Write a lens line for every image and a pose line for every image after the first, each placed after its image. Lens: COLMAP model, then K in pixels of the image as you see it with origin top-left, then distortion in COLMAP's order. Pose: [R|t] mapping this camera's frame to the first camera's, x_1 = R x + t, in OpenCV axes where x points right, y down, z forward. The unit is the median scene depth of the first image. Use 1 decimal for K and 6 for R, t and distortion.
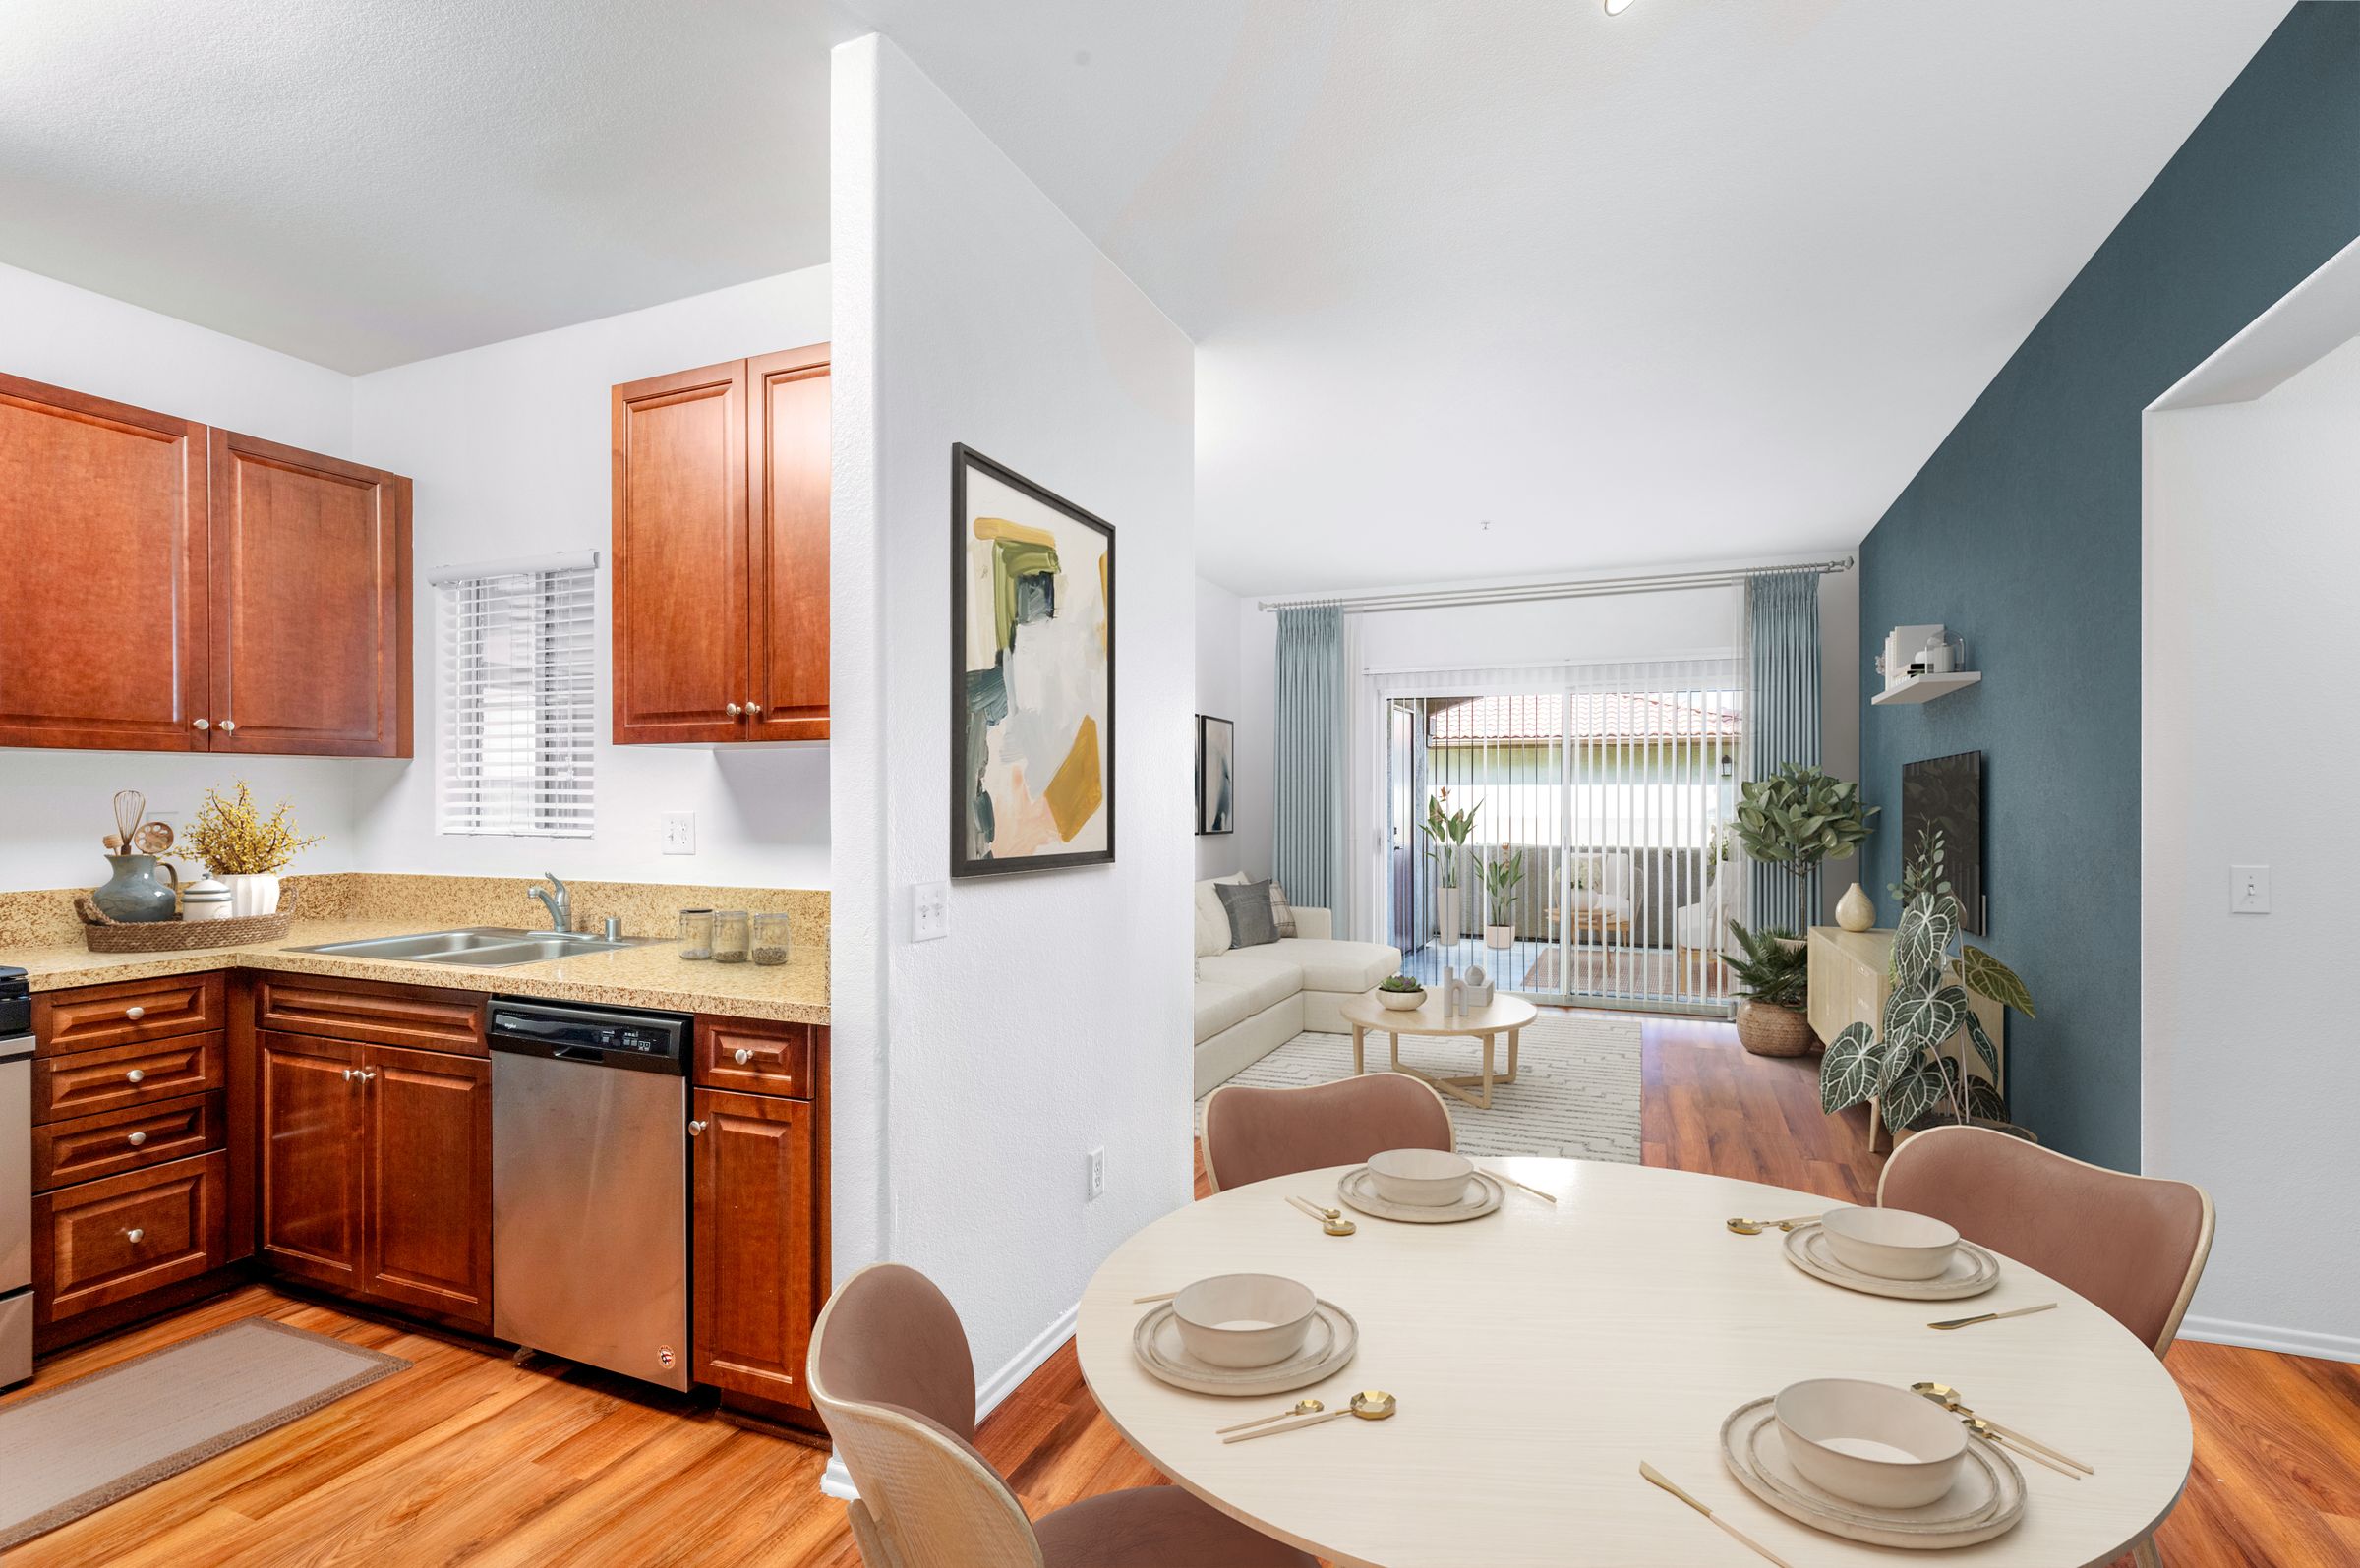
lens RADIAL K [[1069.7, 0, 1180.9], [0, 1069.7, 821.4], [0, 0, 1]] dist [0.024133, -0.000652]
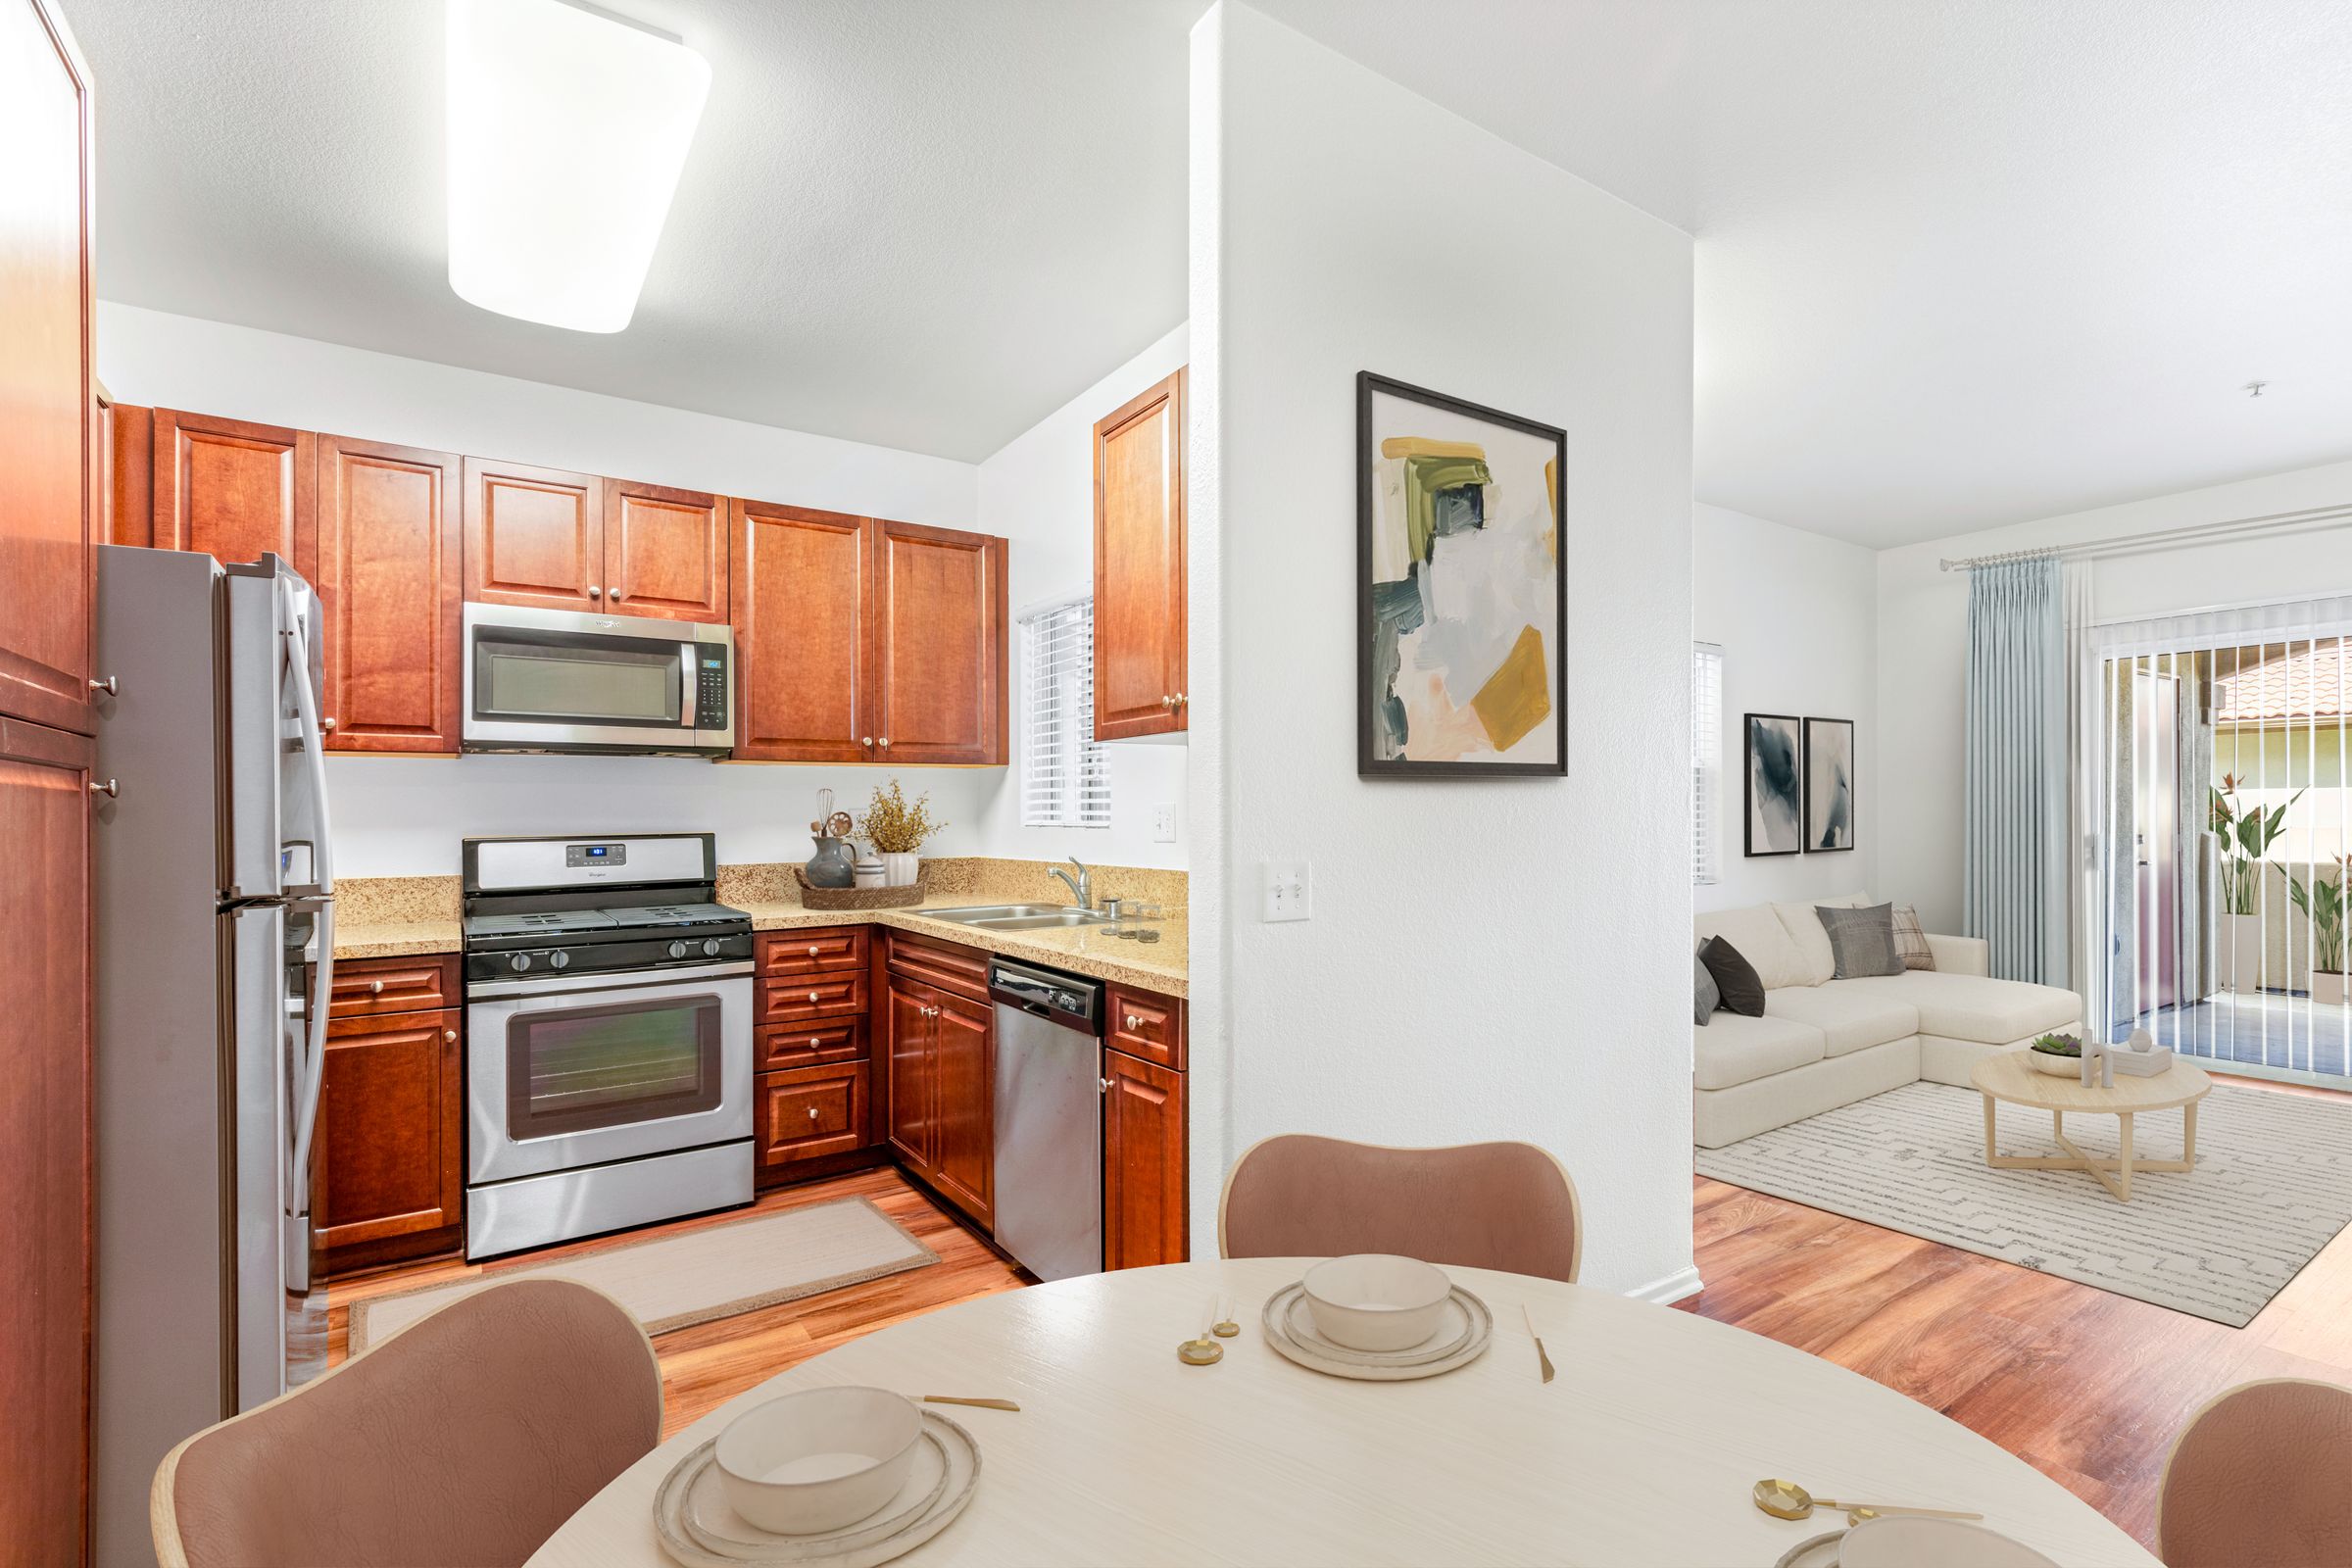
lens RADIAL K [[1066.3, 0, 1176.9], [0, 1066.3, 821.3], [0, 0, 1]] dist [0.024133, -0.000652]
pose [[0.853783, -0.001566, -0.520626, 0.128273], [-0.001513, 0.999984, -0.005490, 0.018360], [0.520626, 0.005475, 0.853767, 0.088181]]
